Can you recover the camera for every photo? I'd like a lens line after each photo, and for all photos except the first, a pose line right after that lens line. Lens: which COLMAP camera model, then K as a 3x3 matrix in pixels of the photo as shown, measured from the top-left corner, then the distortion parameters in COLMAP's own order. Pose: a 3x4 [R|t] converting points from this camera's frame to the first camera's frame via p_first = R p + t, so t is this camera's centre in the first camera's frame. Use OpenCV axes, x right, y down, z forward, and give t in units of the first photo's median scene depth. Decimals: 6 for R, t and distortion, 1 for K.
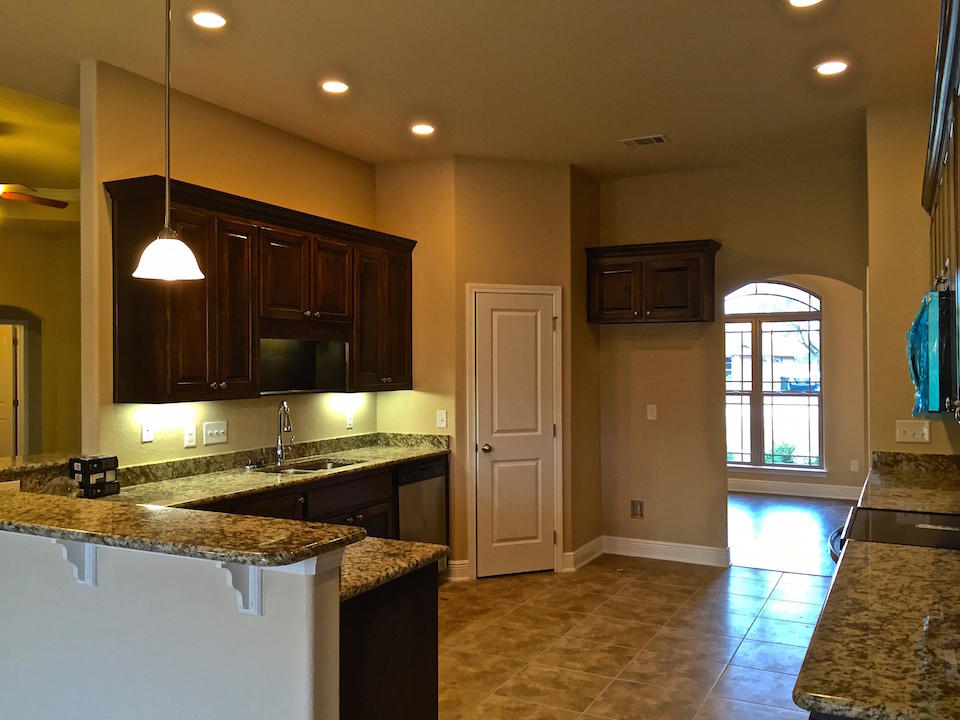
lens RADIAL K [[825.7, 0, 477.5], [0, 825.7, 359.8], [0, 0, 1]] dist [0.059764, -0.059910]
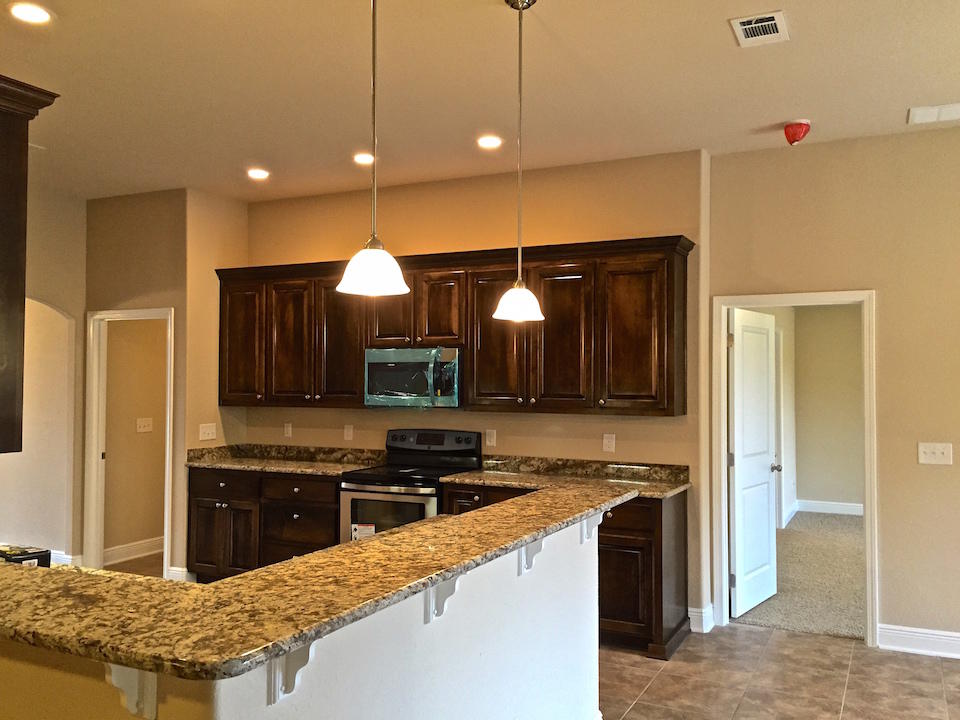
lens RADIAL K [[825.7, 0, 480.4], [0, 825.7, 360.1], [0, 0, 1]] dist [0.059764, -0.059910]
pose [[-0.003793, 0.023157, 0.999725, -0.682145], [-0.004158, 0.999723, -0.023173, -0.001066], [-0.999984, -0.004245, -0.003695, 0.452263]]
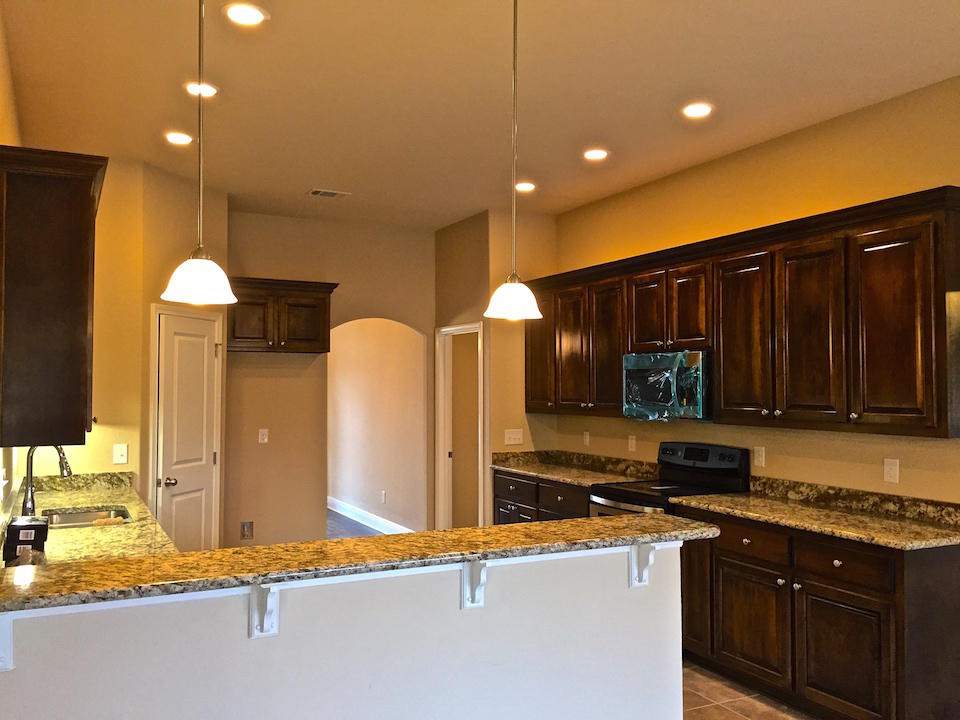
lens RADIAL K [[825.7, 0, 480.7], [0, 825.7, 361.9], [0, 0, 1]] dist [0.059764, -0.059910]
pose [[0.597528, 0.023773, 0.801496, -0.532275], [-0.001350, 0.999589, -0.028642, -0.001813], [-0.801847, 0.016032, 0.597314, 0.155840]]
